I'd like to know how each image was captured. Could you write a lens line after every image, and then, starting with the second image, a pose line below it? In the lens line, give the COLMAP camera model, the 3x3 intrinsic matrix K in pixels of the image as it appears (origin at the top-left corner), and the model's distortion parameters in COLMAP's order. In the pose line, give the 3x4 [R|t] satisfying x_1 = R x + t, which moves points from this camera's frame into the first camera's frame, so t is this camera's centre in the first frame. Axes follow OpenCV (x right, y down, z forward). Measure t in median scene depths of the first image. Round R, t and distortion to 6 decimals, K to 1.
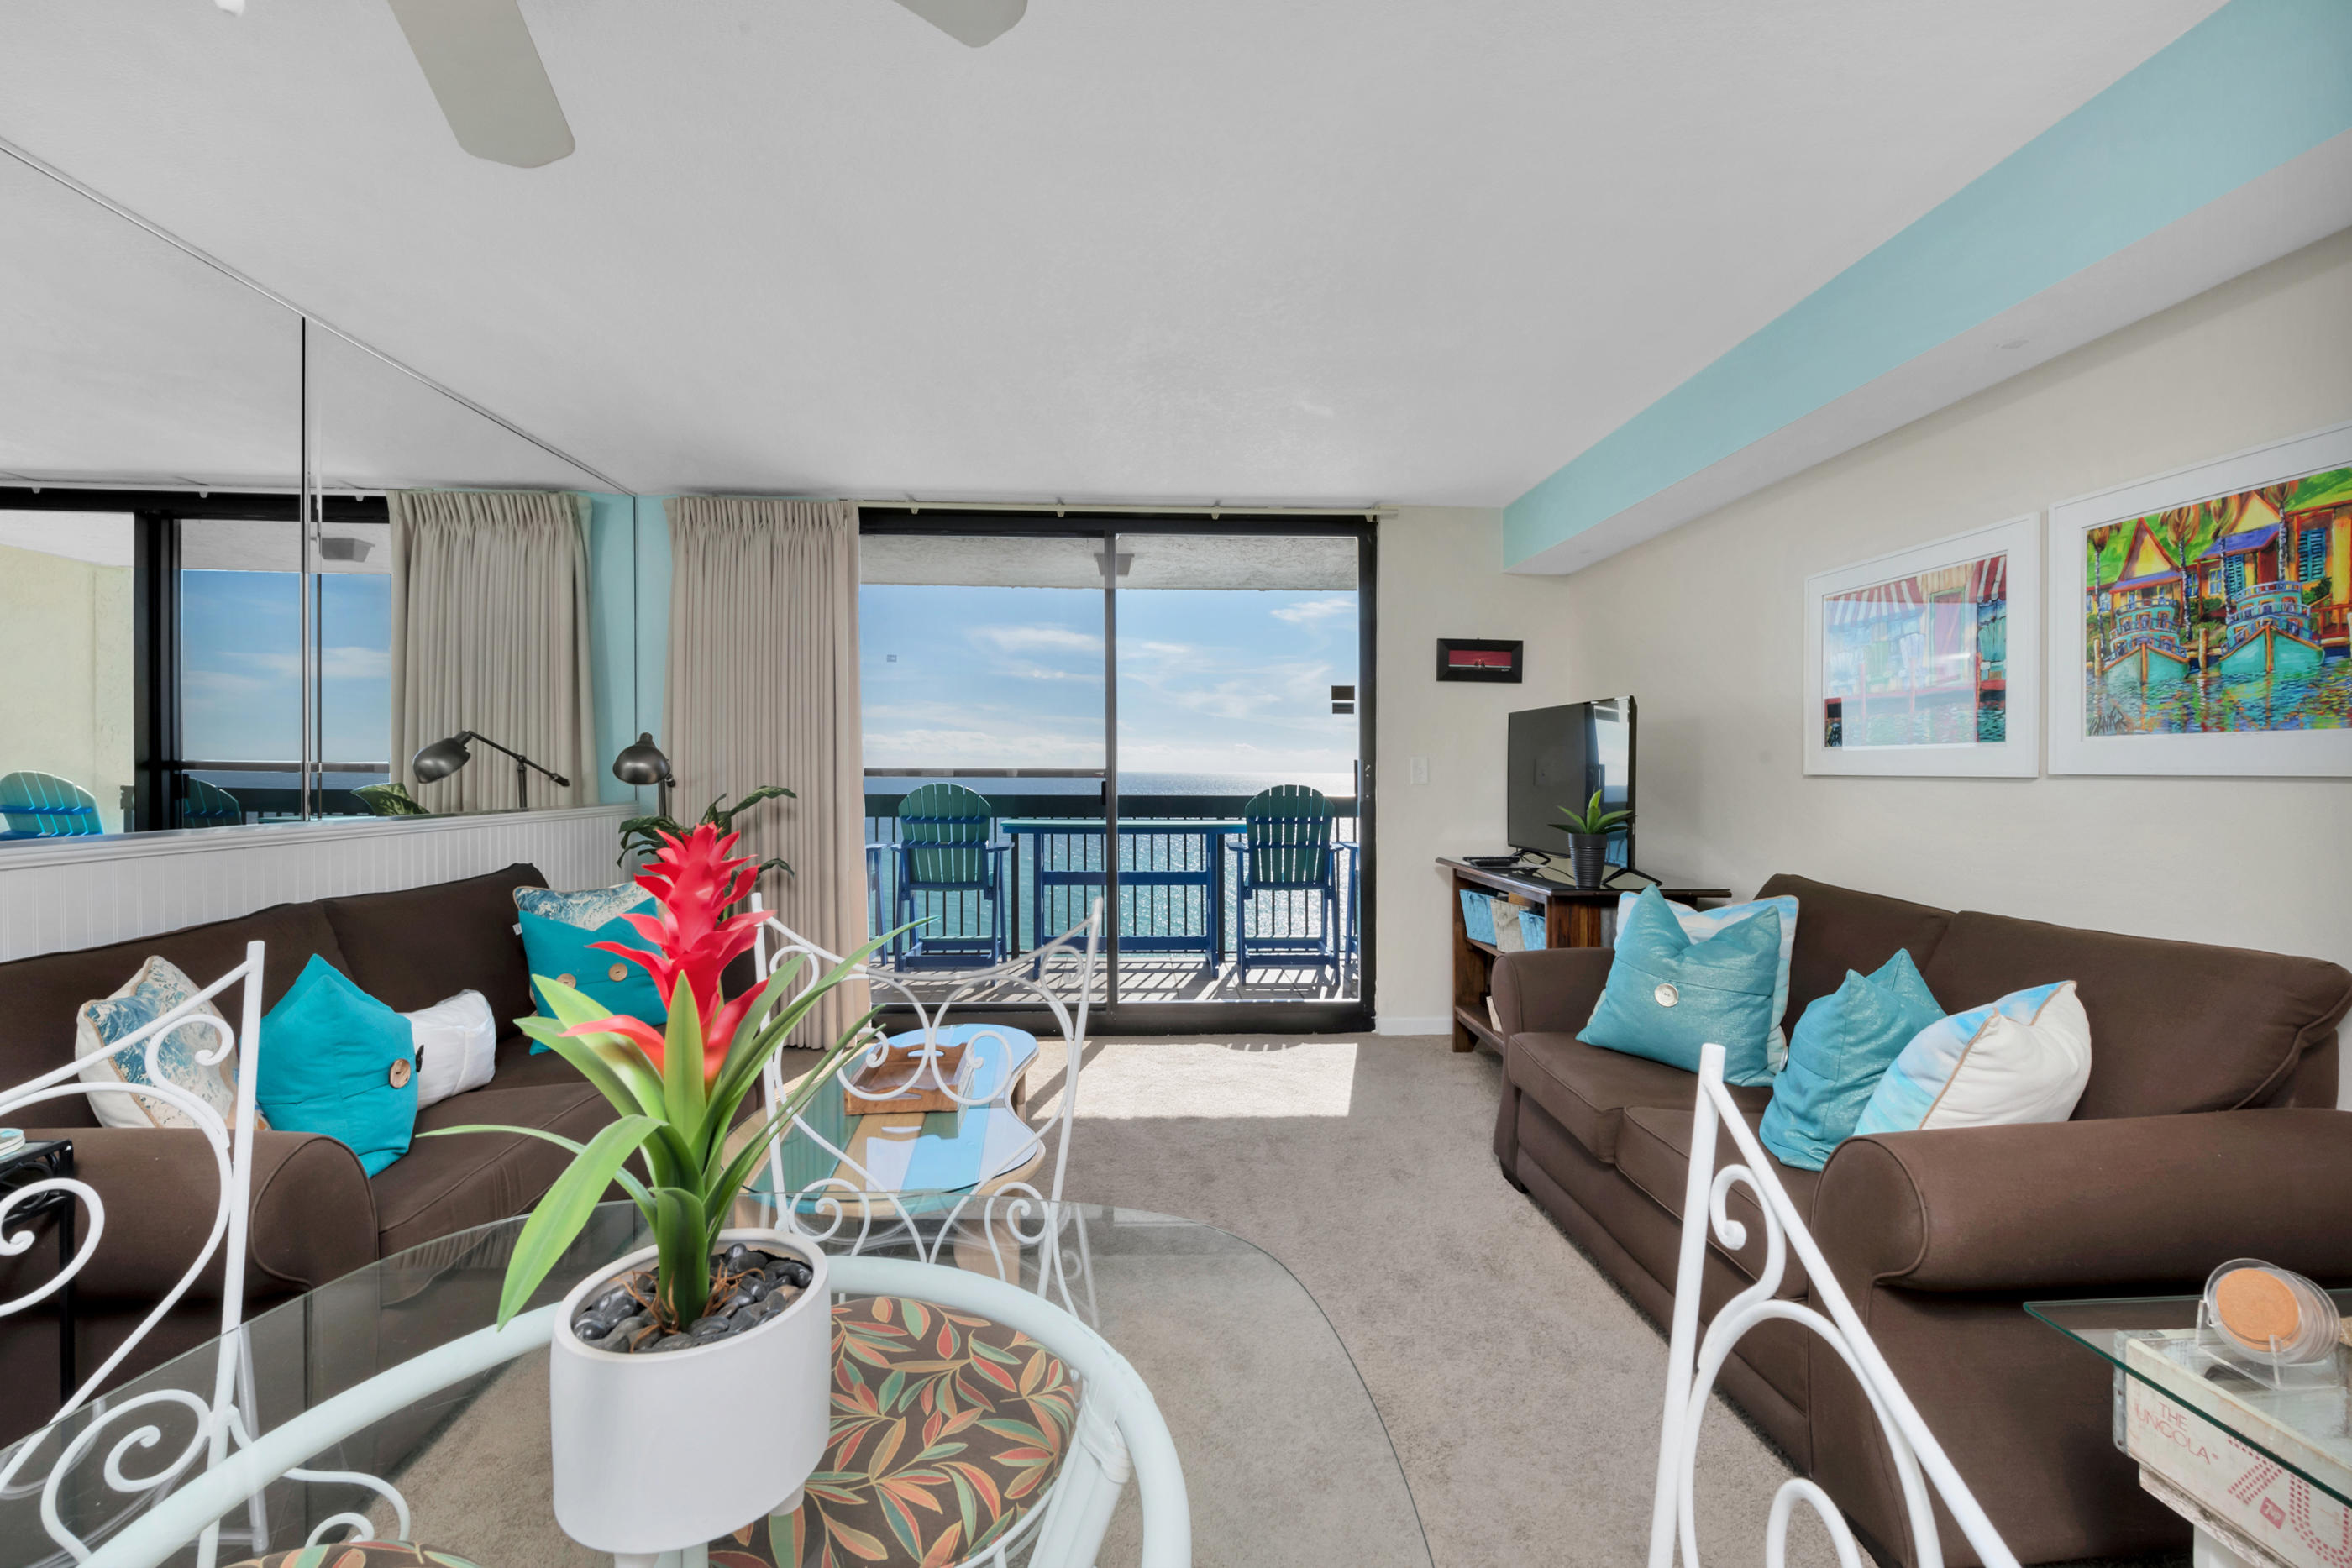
lens RADIAL K [[991.2, 0, 1185.8], [0, 991.2, 781.3], [0, 0, 1]] dist [-0.010521, -0.000825]
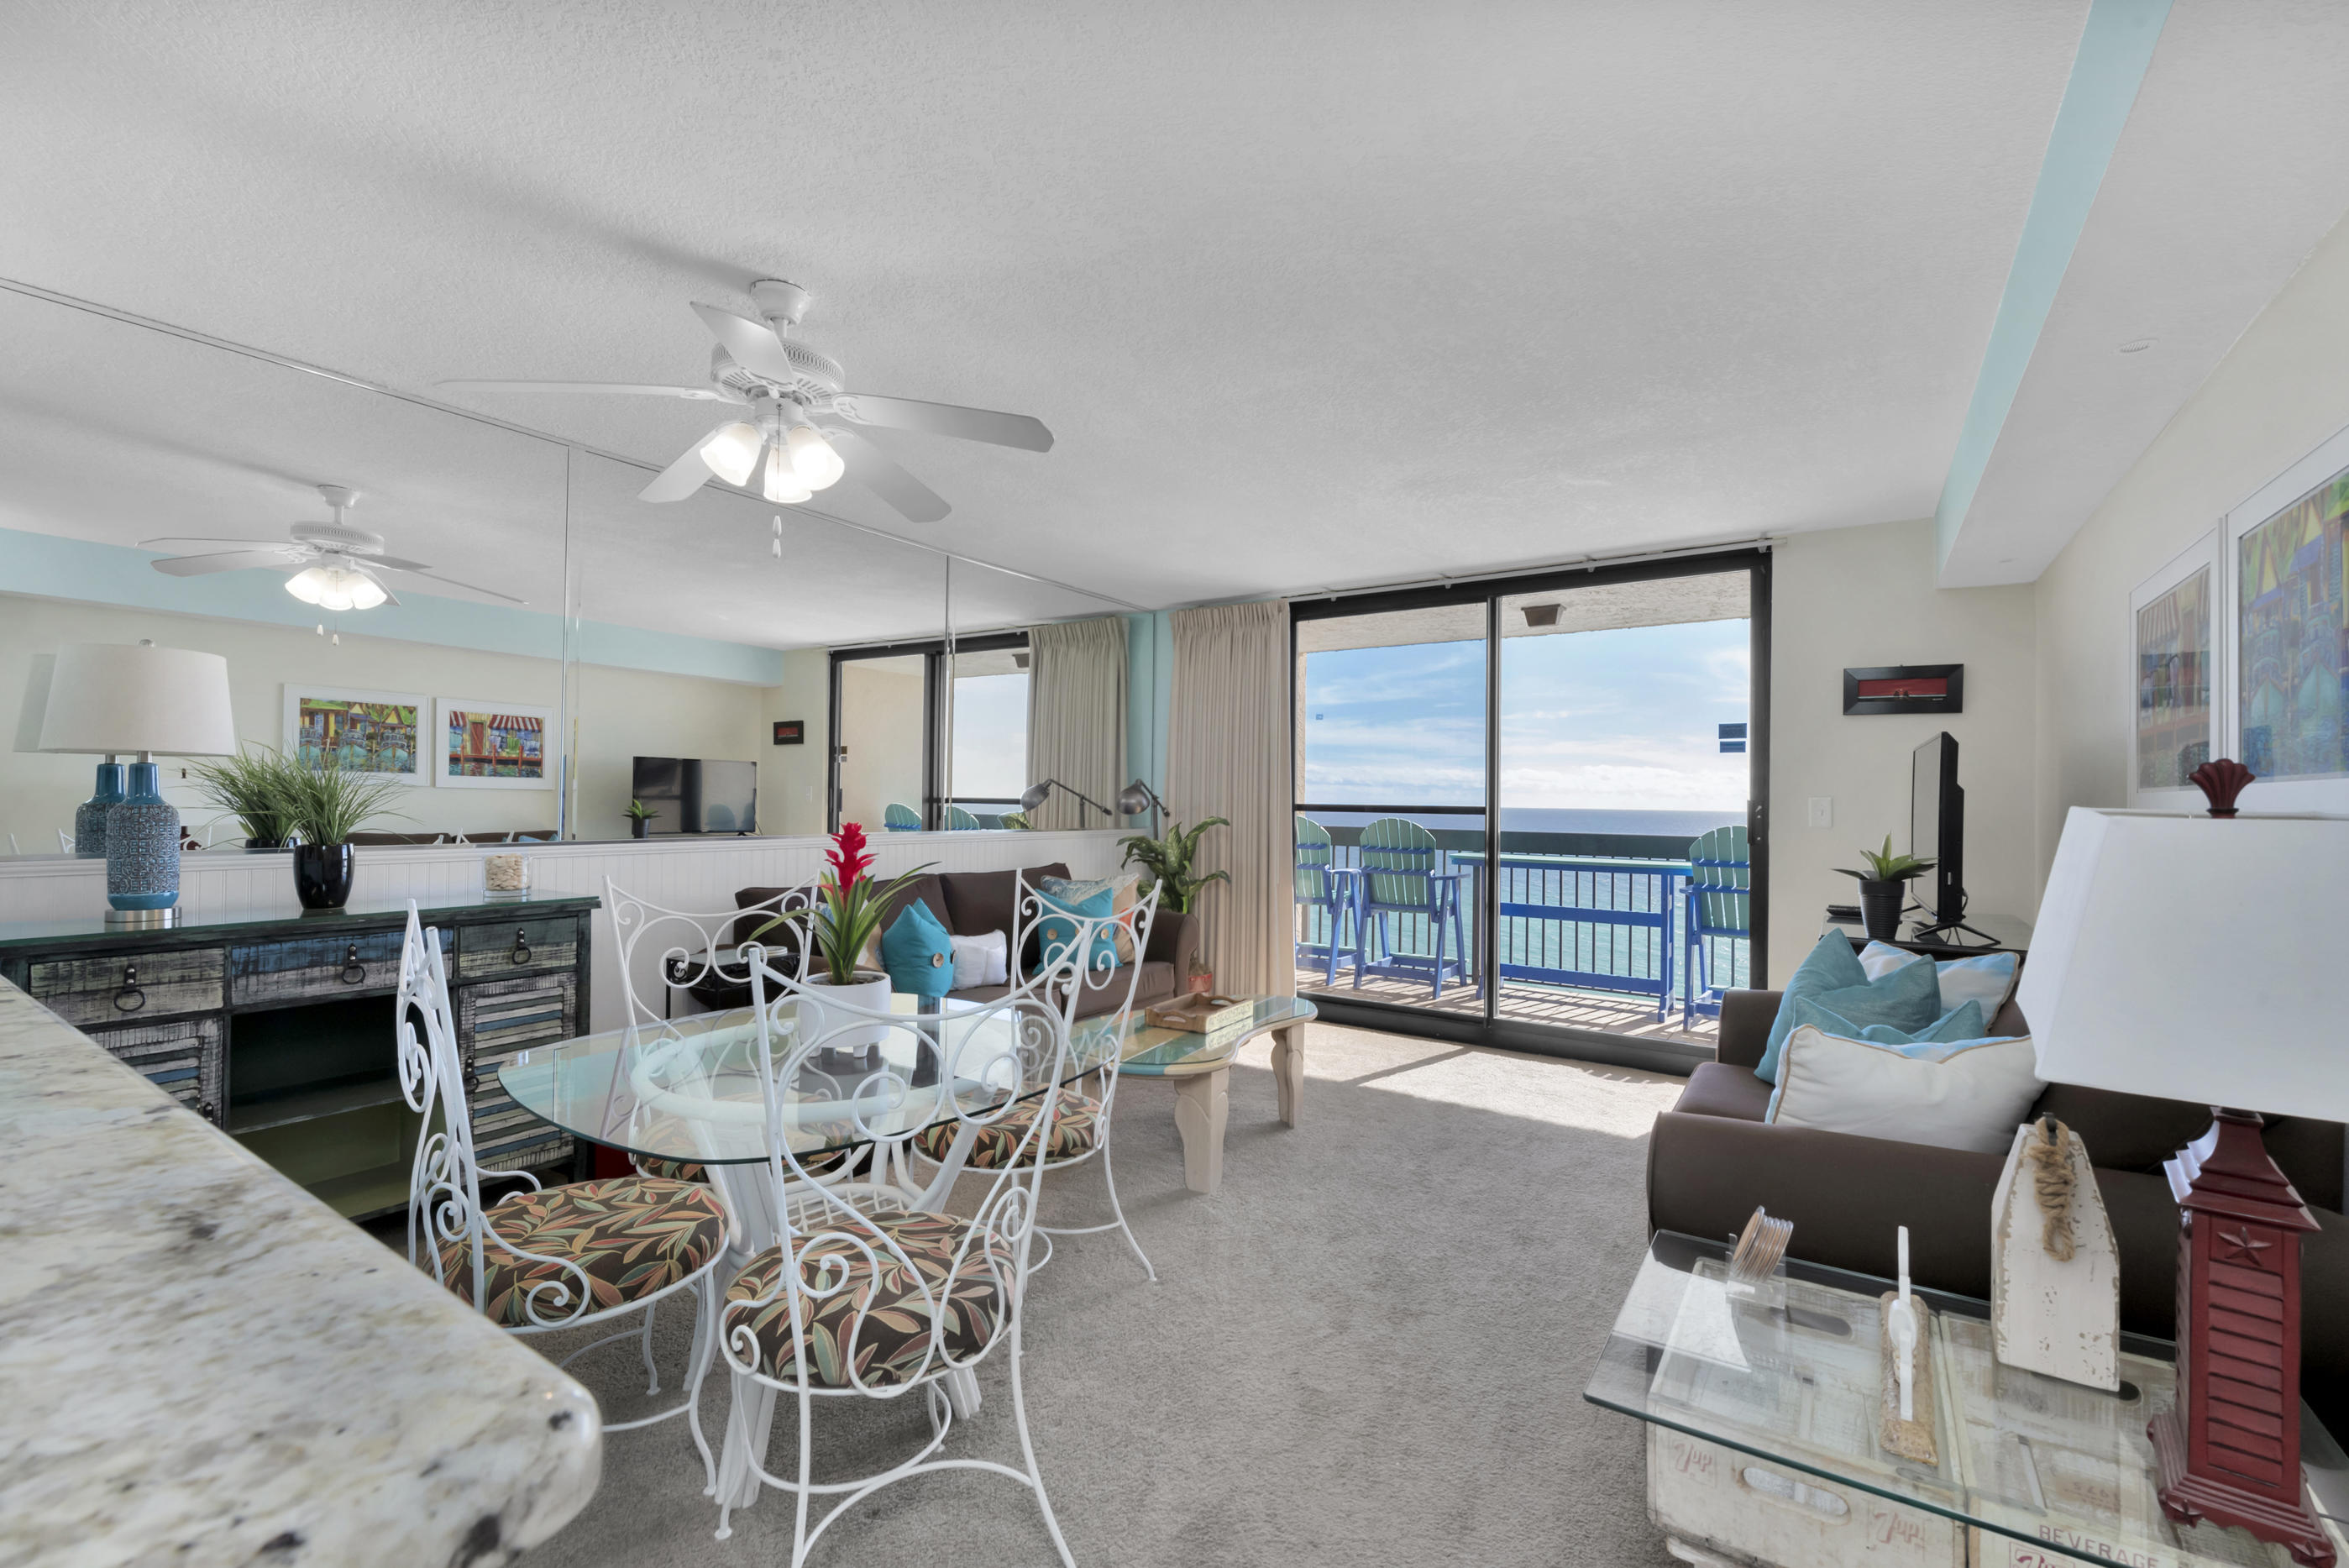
lens RADIAL K [[1031.1, 0, 1171.7], [0, 1031.1, 789.2], [0, 0, 1]] dist [-0.004211, 0.000109]
pose [[0.782582, -0.000881, -0.622547, 0.395691], [-0.018048, 0.999547, -0.024102, 0.001890], [0.622286, 0.030097, 0.782212, -0.146274]]
